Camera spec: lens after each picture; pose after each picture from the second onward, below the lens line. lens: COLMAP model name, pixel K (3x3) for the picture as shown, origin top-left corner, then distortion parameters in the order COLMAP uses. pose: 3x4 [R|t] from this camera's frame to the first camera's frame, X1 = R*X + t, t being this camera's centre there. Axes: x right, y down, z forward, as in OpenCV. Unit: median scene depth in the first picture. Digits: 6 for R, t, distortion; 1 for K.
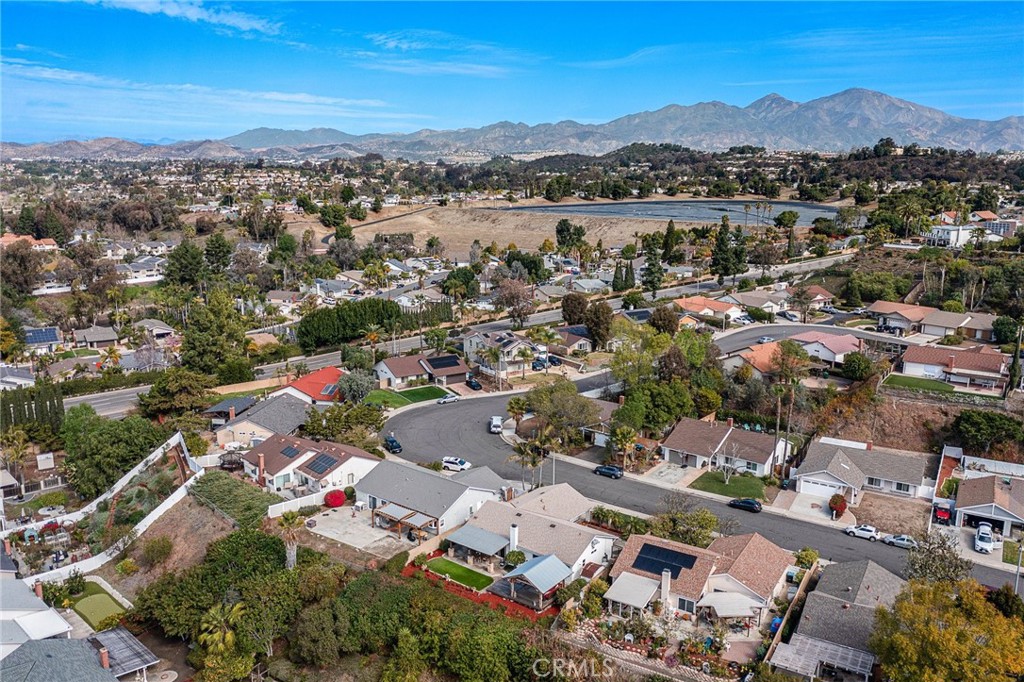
lens RADIAL K [[807.9, 0, 512.0], [0, 807.9, 341.0], [0, 0, 1]] dist [-0.001501, 0.008766]
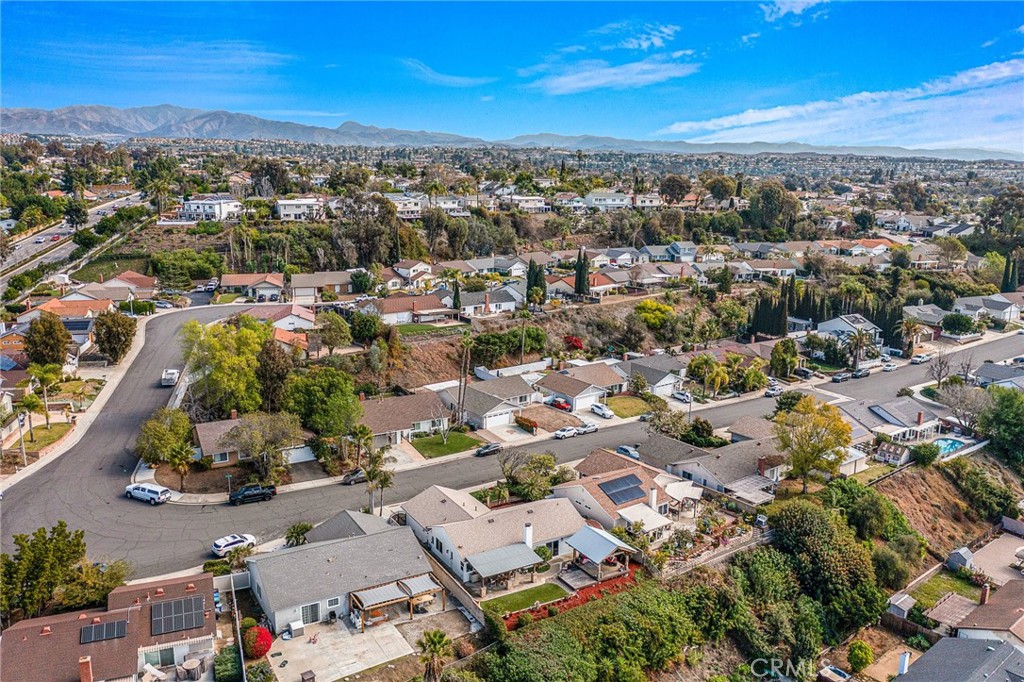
lens RADIAL K [[807.9, 0, 512.0], [0, 807.9, 341.0], [0, 0, 1]] dist [-0.001501, 0.008766]
pose [[0.370226, -0.199947, 0.907168, -0.216830], [0.180254, 0.973462, 0.140995, -0.029080], [-0.911285, 0.111321, 0.396443, 0.172025]]
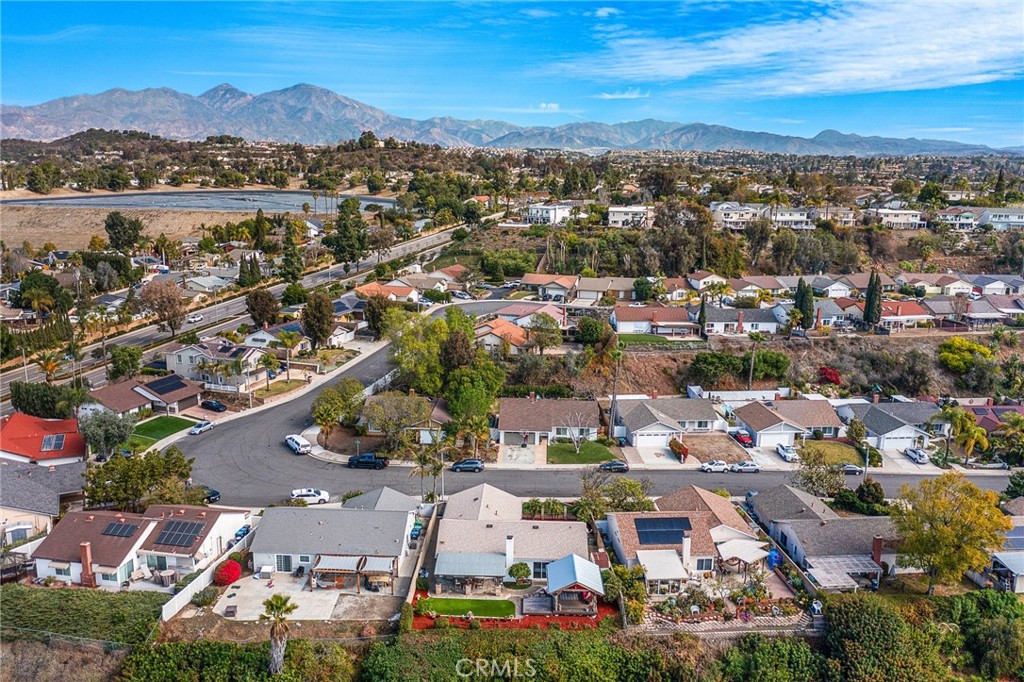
lens RADIAL K [[807.9, 0, 512.0], [0, 807.9, 341.0], [0, 0, 1]] dist [-0.001501, 0.008766]
pose [[0.805222, -0.119706, 0.580765, -0.133379], [0.114004, 0.992392, 0.046486, -0.007600], [-0.581911, 0.028778, 0.812743, 0.072668]]
